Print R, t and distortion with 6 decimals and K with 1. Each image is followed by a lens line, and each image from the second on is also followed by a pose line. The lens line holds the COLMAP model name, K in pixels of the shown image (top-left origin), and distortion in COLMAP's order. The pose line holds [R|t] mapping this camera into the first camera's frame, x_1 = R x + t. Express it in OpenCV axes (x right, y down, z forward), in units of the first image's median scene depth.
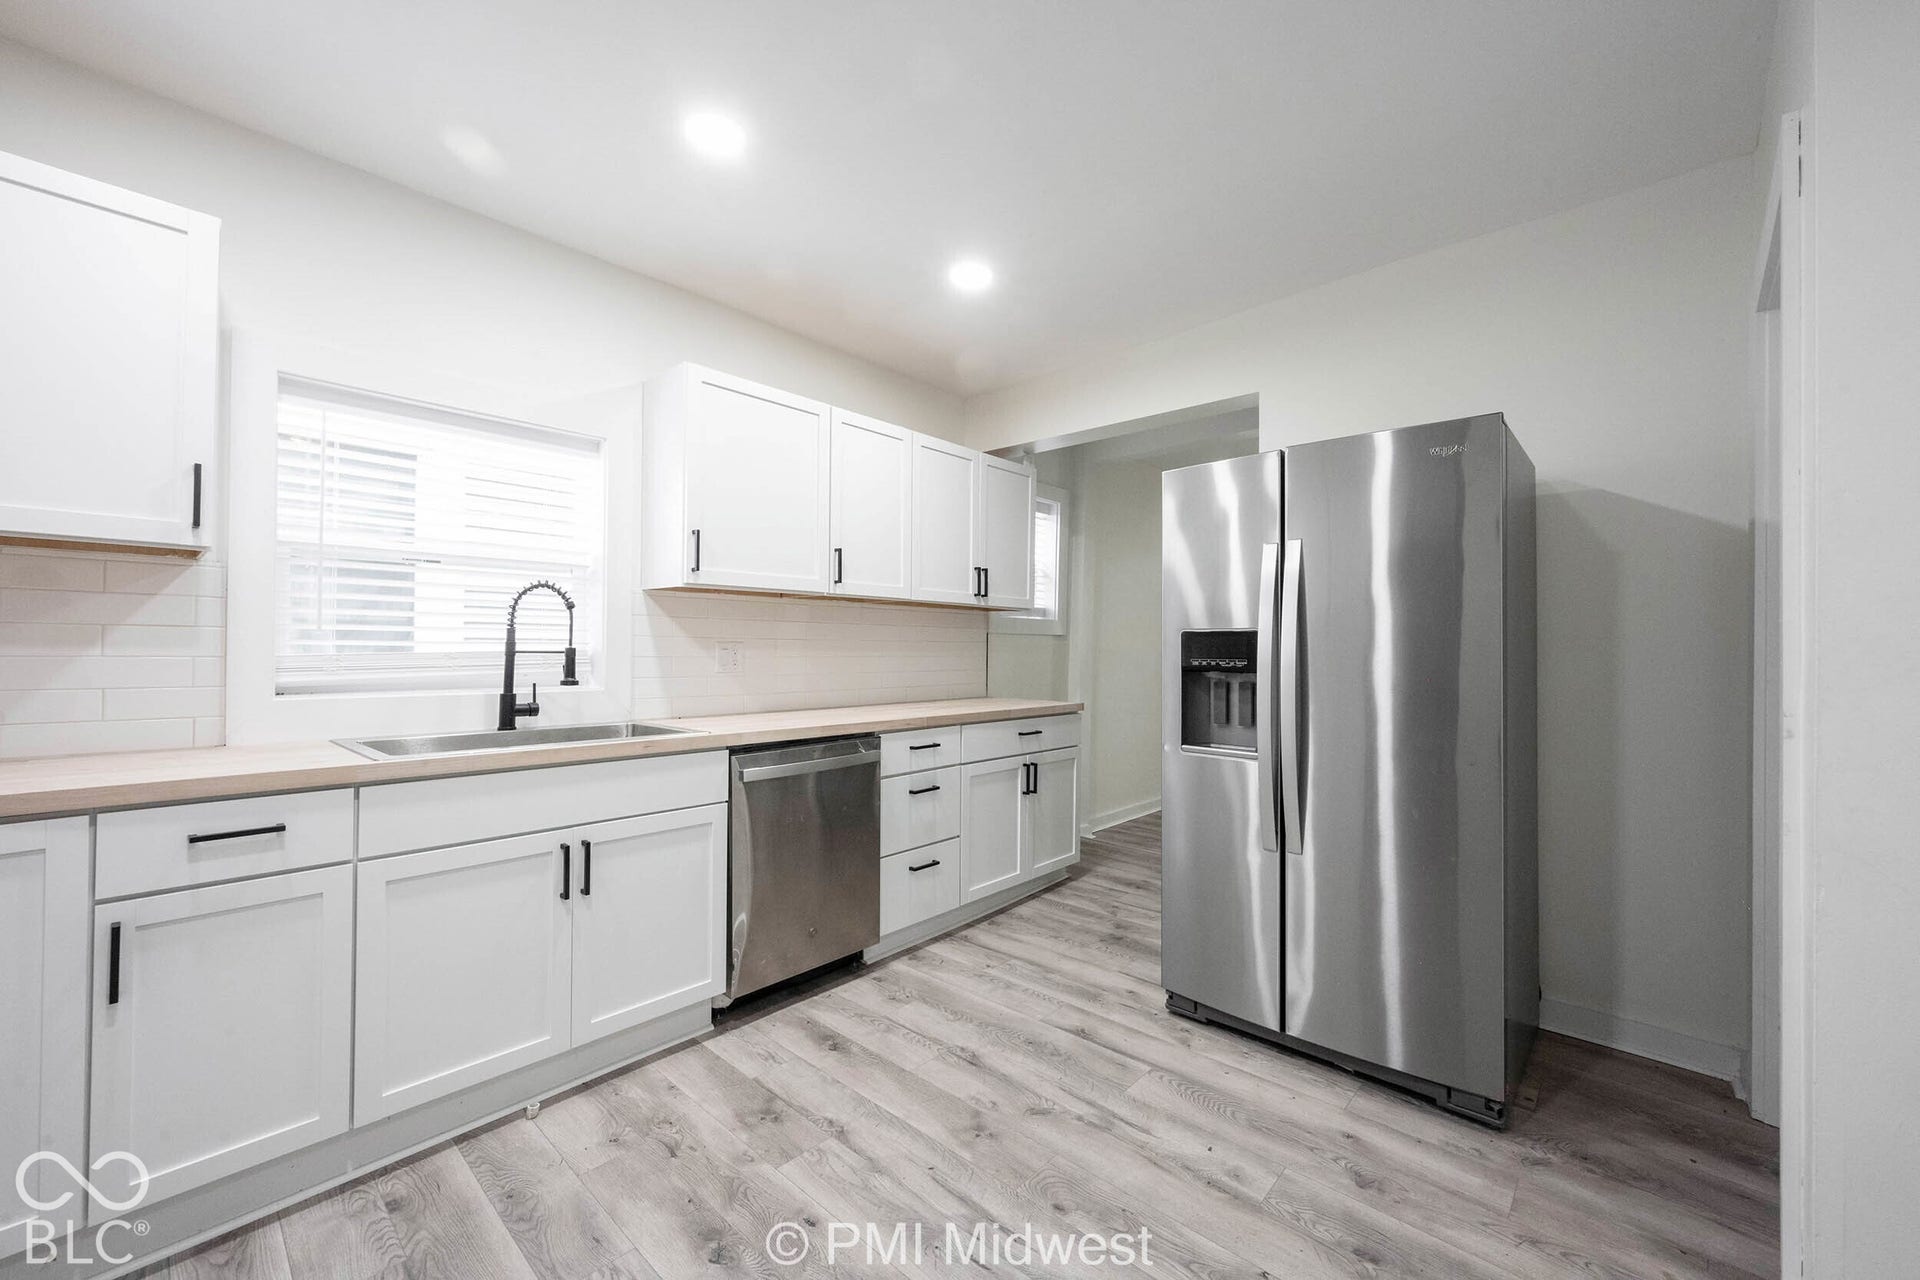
lens RADIAL K [[746.8, 0, 950.5], [0, 746.8, 638.0], [0, 0, 1]] dist [0.000102, -0.000060]
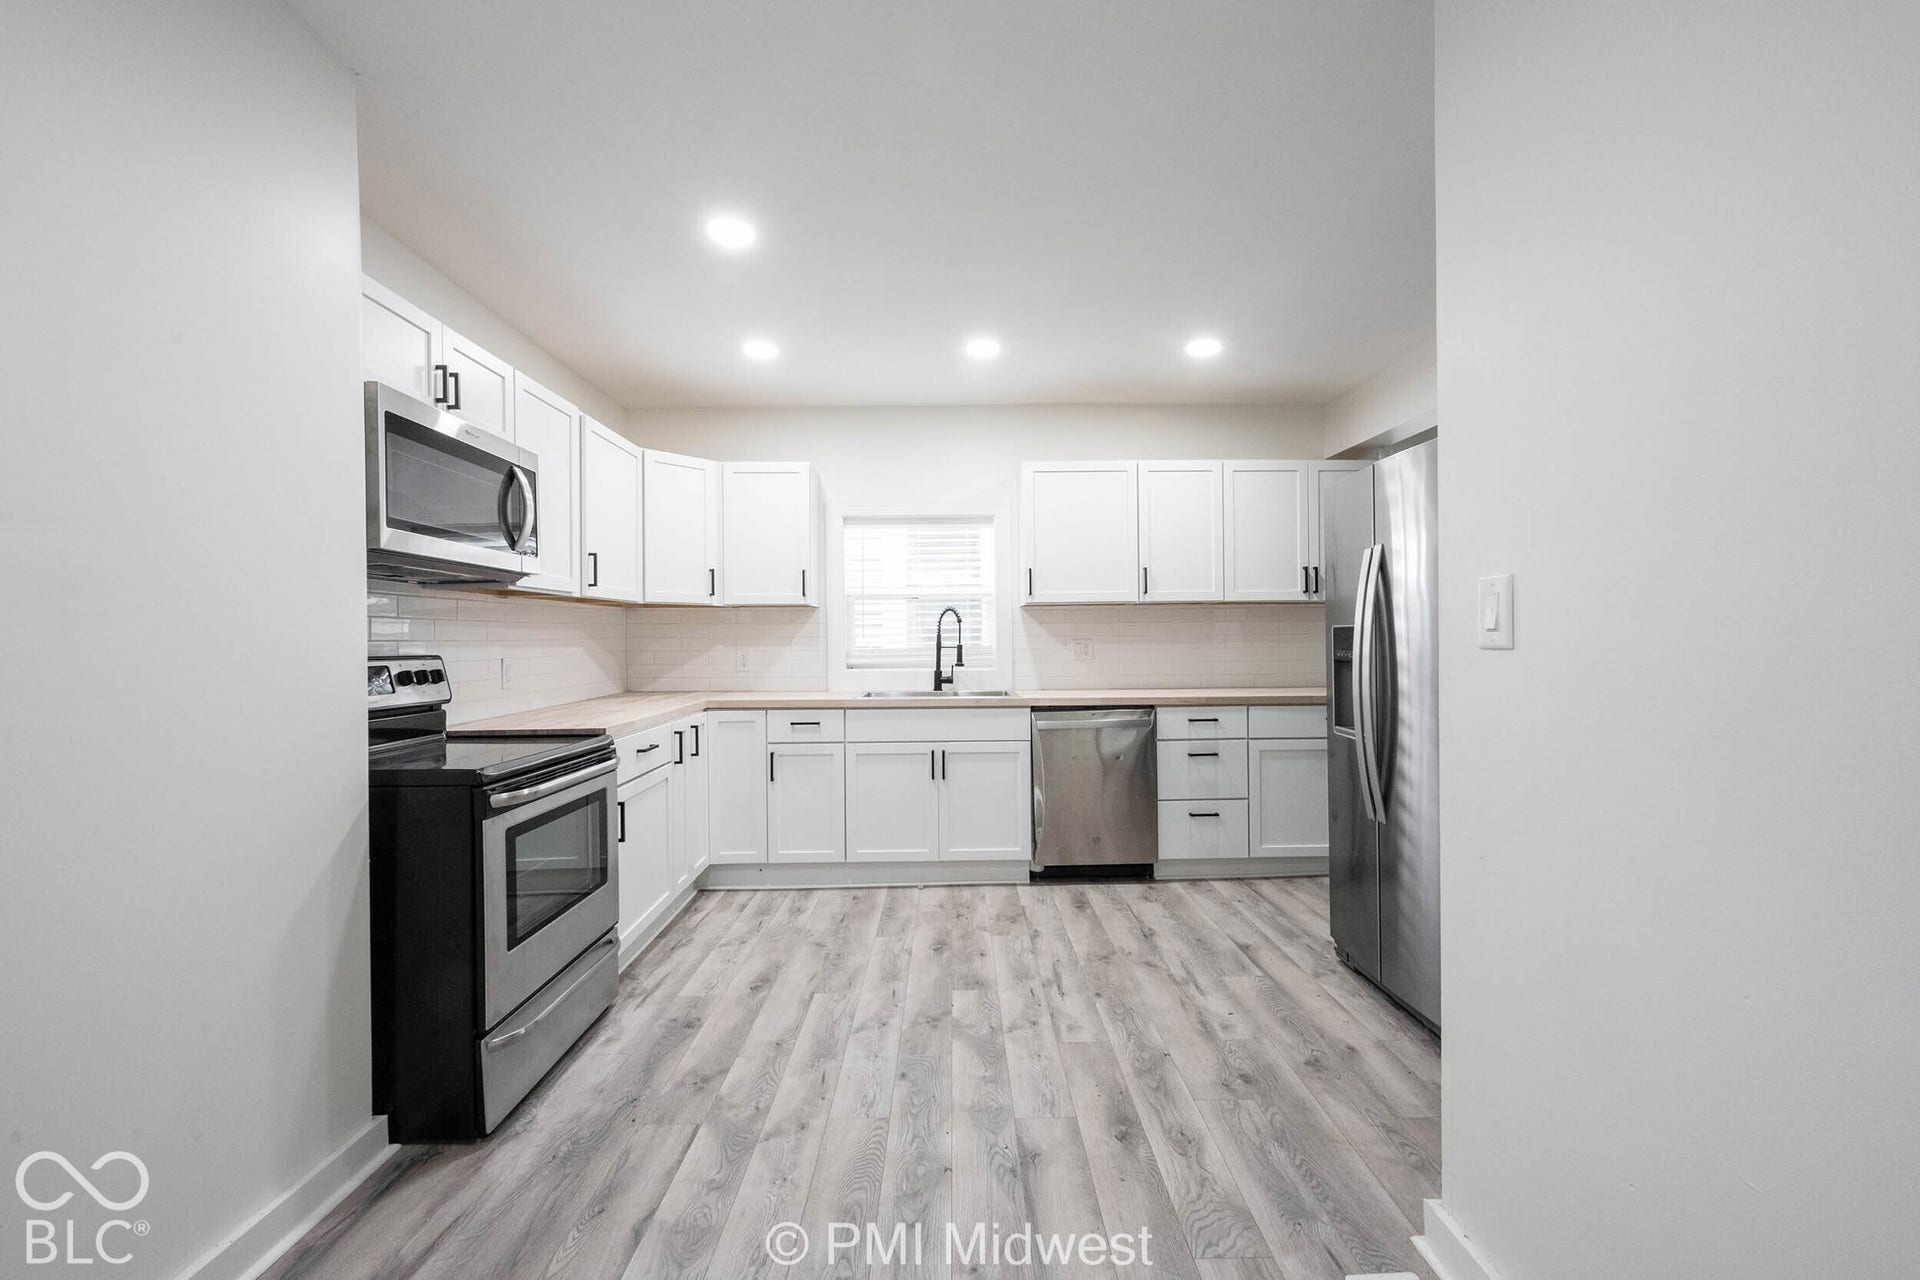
lens RADIAL K [[746.8, 0, 954.5], [0, 746.8, 641.5], [0, 0, 1]] dist [0.000102, -0.000060]
pose [[0.688574, -0.012905, -0.725051, 0.772524], [0.023639, 0.999710, 0.004656, -0.002845], [0.724780, -0.020345, 0.688680, -0.213514]]
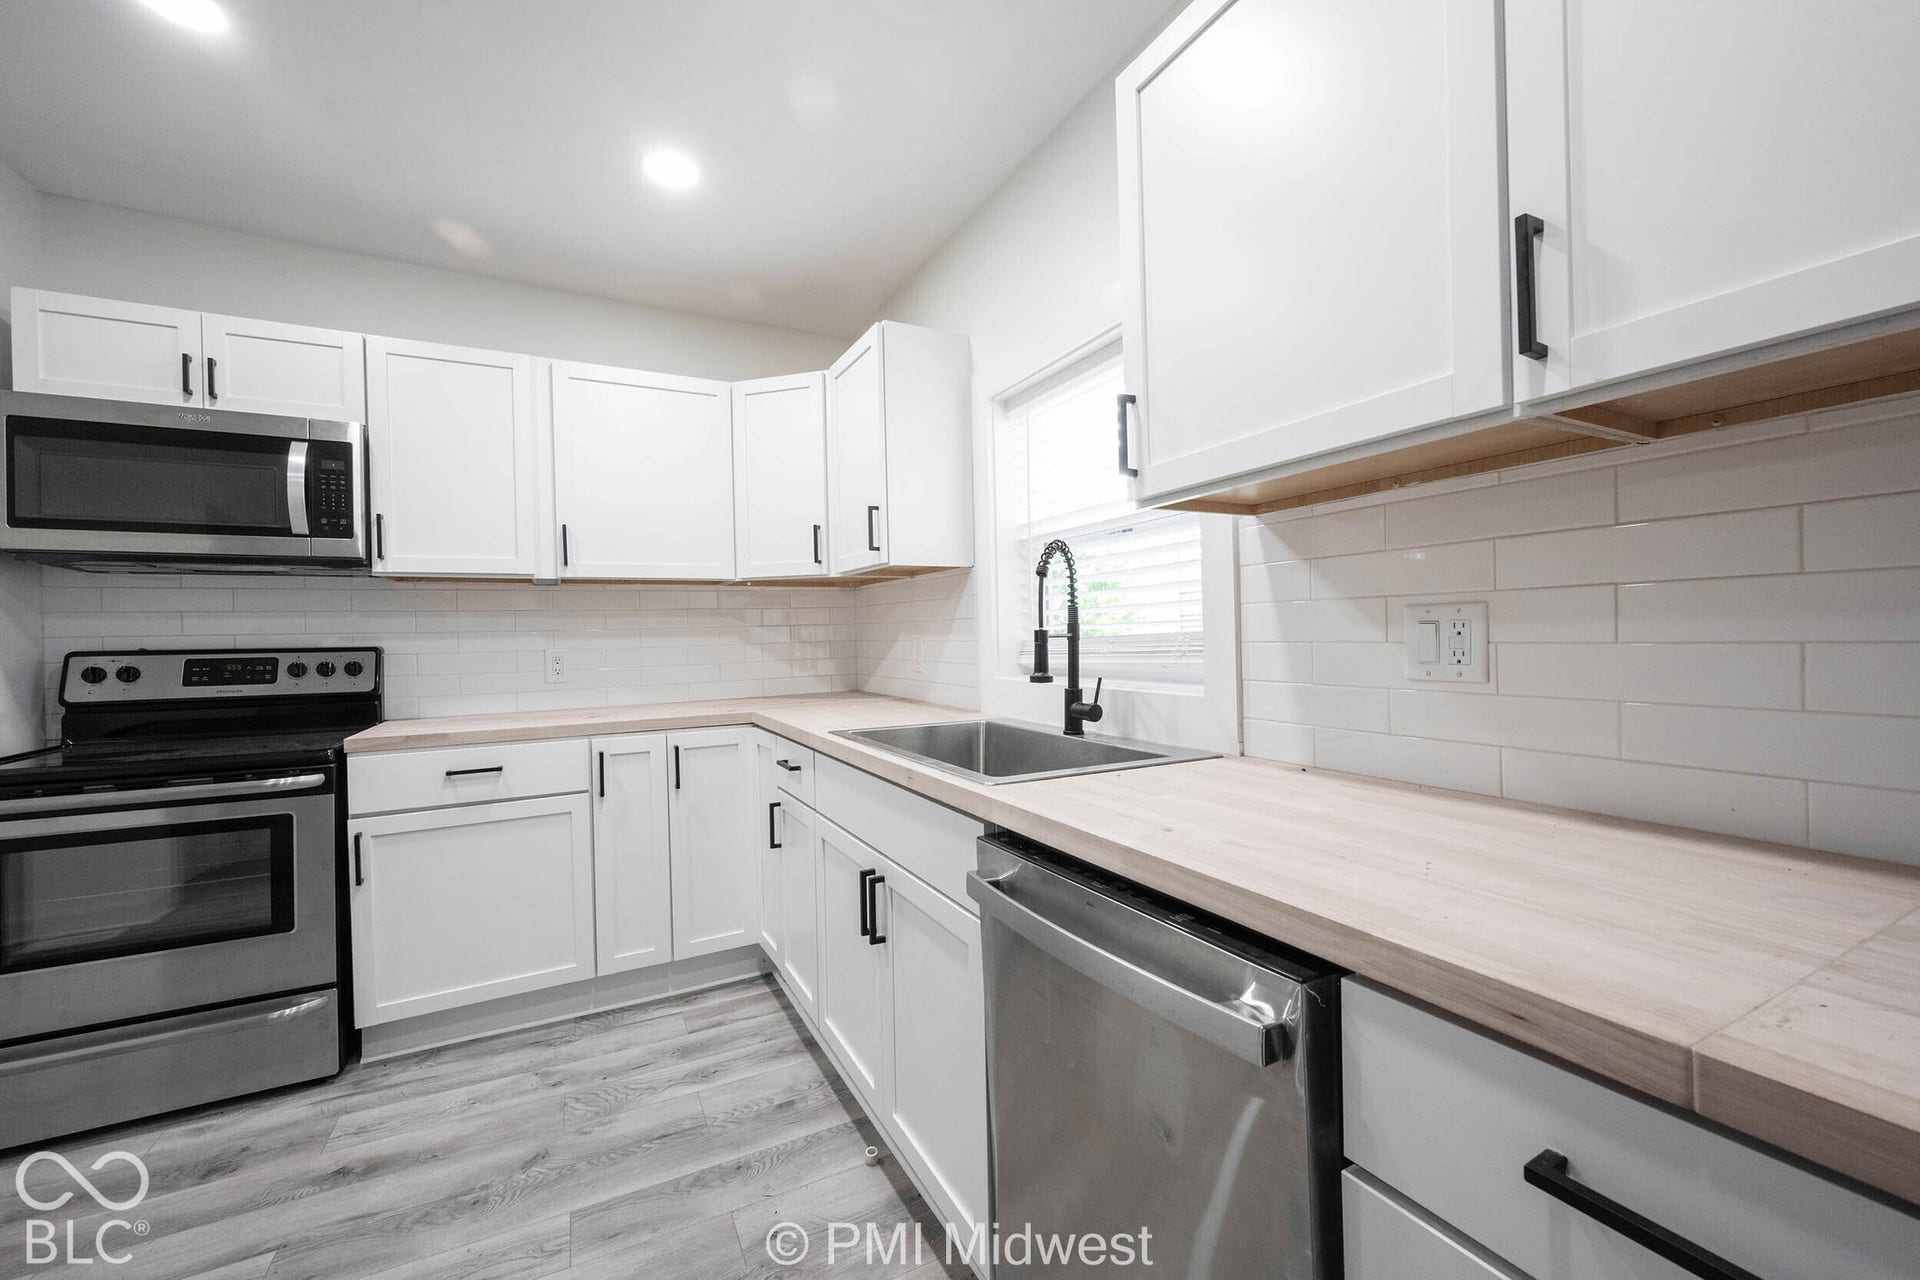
lens RADIAL K [[746.8, 0, 954.1], [0, 746.8, 647.4], [0, 0, 1]] dist [0.000102, -0.000060]
pose [[-0.326484, 0.011357, -0.945134, 0.203178], [0.029058, 0.999576, 0.001974, 0.027123], [0.944756, -0.026819, -0.326676, 1.195940]]
